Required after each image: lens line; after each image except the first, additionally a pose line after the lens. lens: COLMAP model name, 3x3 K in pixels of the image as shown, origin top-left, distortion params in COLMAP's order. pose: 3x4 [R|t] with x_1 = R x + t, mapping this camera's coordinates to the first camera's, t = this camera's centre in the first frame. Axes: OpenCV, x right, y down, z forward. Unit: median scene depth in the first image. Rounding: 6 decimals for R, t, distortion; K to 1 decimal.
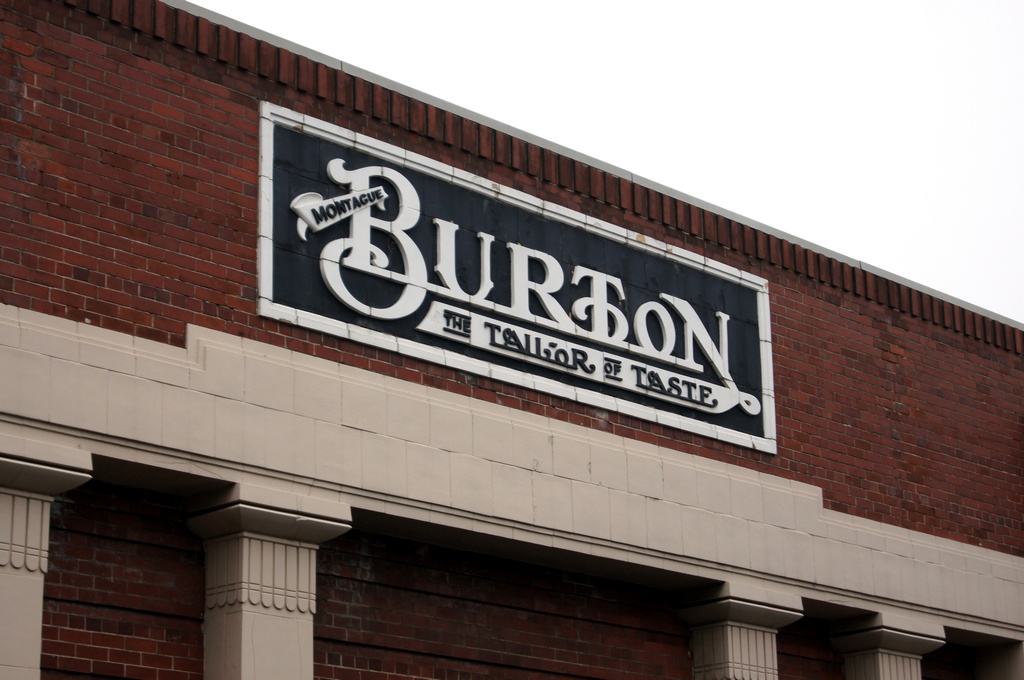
lens RADIAL K [[2358.6, 0, 513.3], [0, 2358.6, 340.4], [0, 0, 1]] dist [0.035468, 0.000000]
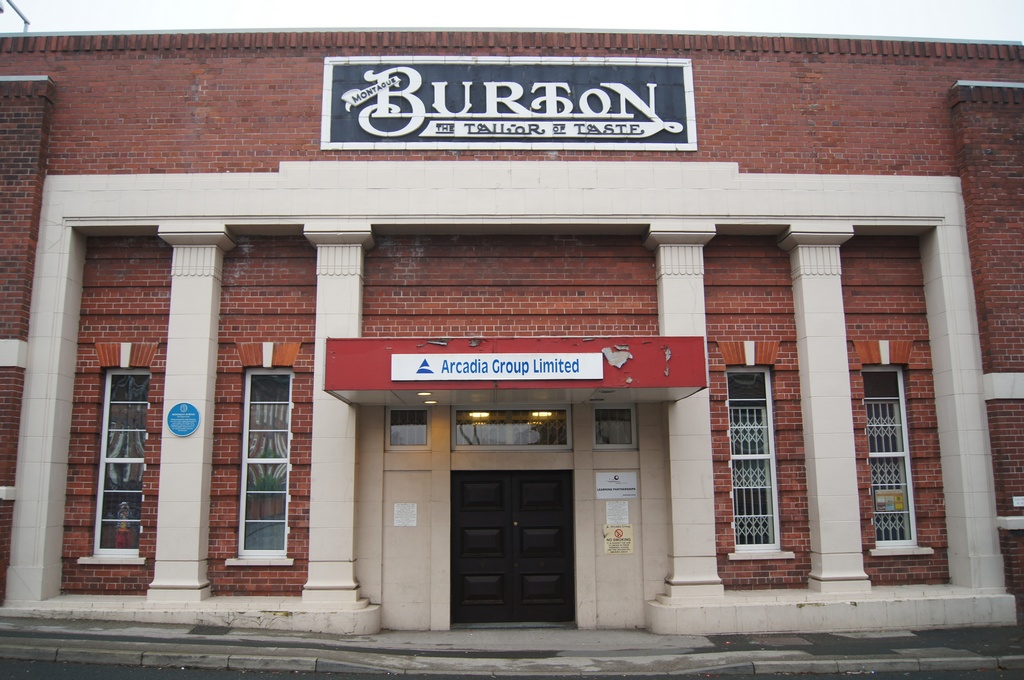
lens RADIAL K [[800.0, 0, 511.3], [0, 800.0, 331.5], [0, 0, 1]] dist [-0.080914, 0.005526]
pose [[0.698764, -0.116220, -0.705848, 0.480911], [0.199581, 0.979207, 0.036348, 0.151224], [0.686947, -0.166273, 0.707430, 0.499791]]
